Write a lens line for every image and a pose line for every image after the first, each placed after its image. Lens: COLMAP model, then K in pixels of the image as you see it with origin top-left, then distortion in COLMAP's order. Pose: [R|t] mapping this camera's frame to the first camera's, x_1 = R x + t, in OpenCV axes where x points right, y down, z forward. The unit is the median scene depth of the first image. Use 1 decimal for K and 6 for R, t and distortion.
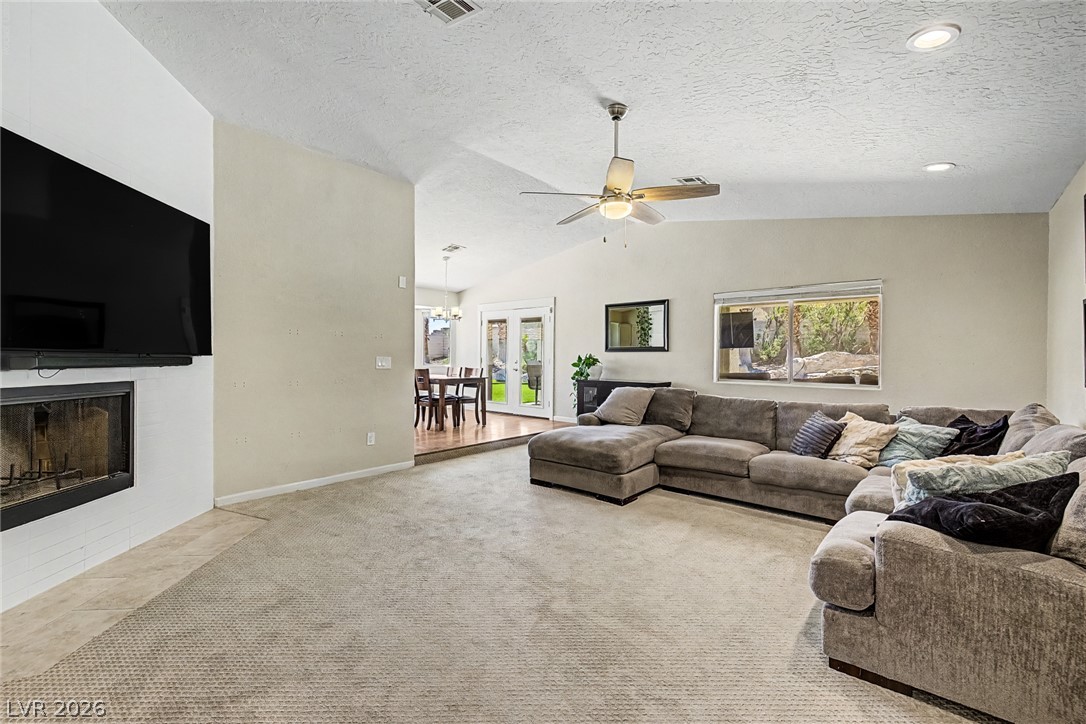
lens RADIAL K [[460.6, 0, 535.7], [0, 460.6, 362.3], [0, 0, 1]] dist [0.001116, -0.000225]
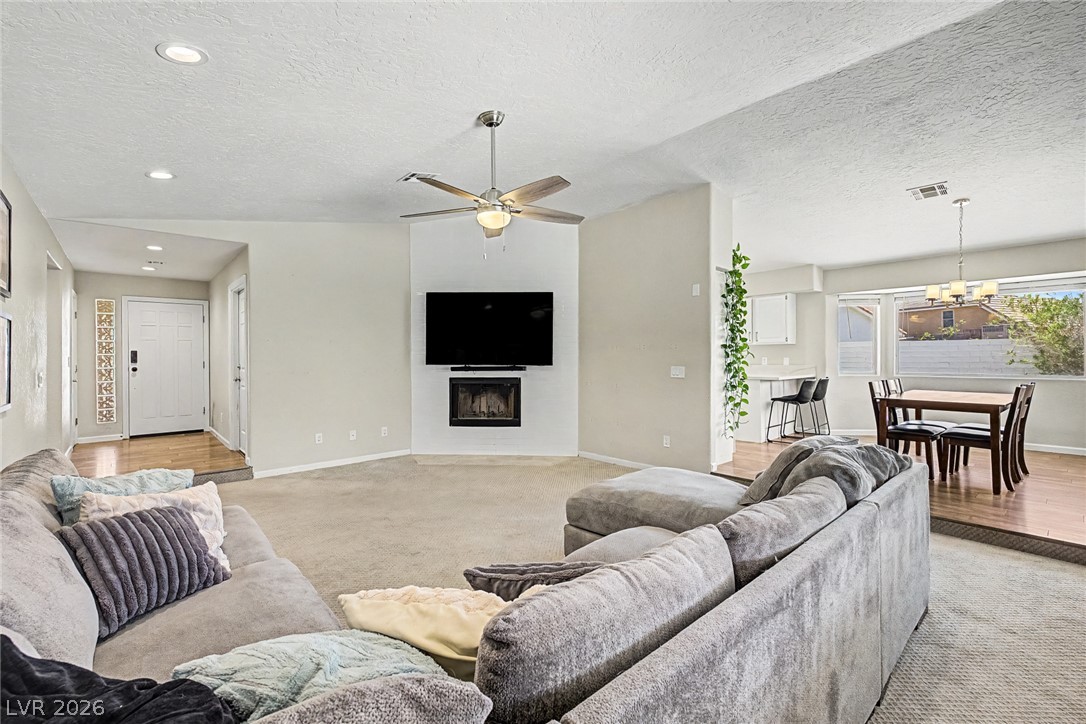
lens RADIAL K [[460.6, 0, 535.7], [0, 460.6, 362.3], [0, 0, 1]] dist [0.001116, -0.000225]
pose [[-0.130976, 0.008783, -0.991347, 1.095173], [-0.004341, 0.999946, 0.009433, -0.043347], [0.991376, 0.005538, -0.130931, 1.201789]]
